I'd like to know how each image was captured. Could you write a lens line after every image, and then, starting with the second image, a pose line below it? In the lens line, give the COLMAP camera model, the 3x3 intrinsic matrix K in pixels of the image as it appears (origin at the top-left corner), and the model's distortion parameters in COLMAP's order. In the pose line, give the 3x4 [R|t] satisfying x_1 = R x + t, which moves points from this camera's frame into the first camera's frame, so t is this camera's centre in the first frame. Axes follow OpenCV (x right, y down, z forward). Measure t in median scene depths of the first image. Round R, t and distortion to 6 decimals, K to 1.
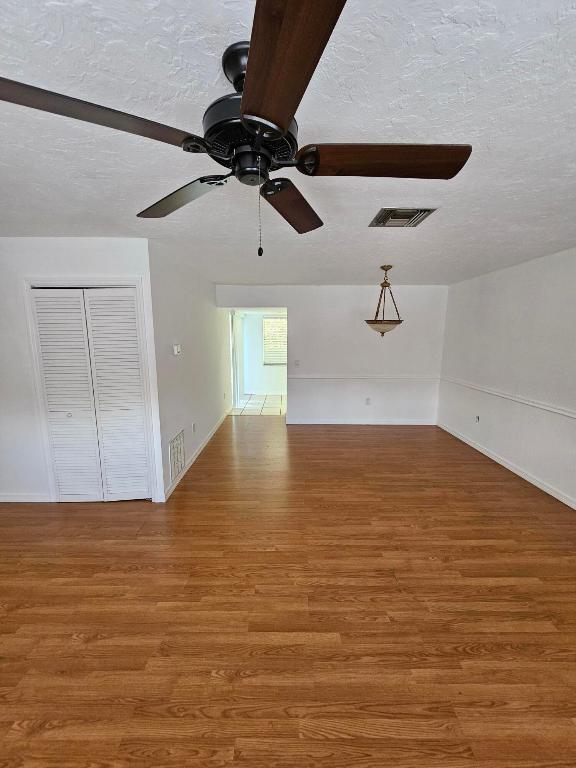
lens RADIAL K [[314.2, 0, 289.7], [0, 314.2, 386.3], [0, 0, 1]] dist [-0.002469, -0.000259]
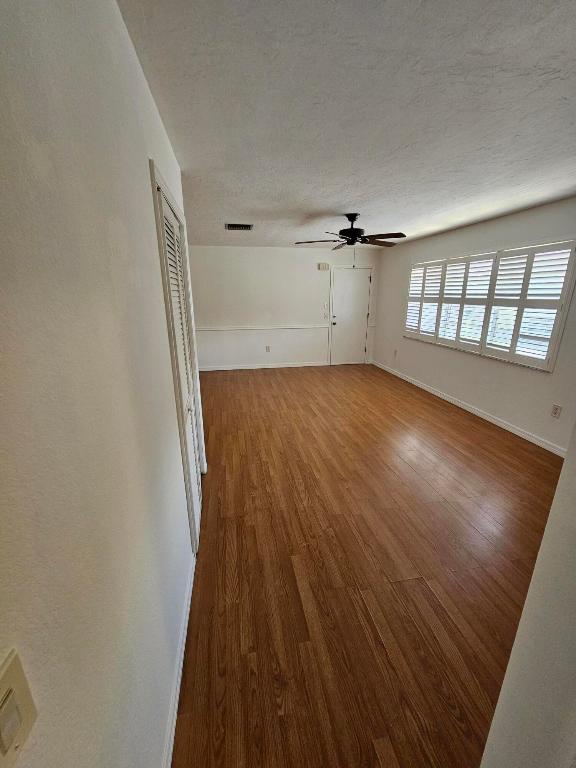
lens RADIAL K [[315.7, 0, 289.2], [0, 315.7, 384.5], [0, 0, 1]] dist [0.014513, -0.000164]
pose [[-0.184130, -0.277873, 0.942806, -1.963901], [0.160527, 0.937826, 0.307756, -0.193839], [-0.969705, 0.208012, -0.128076, 1.256076]]
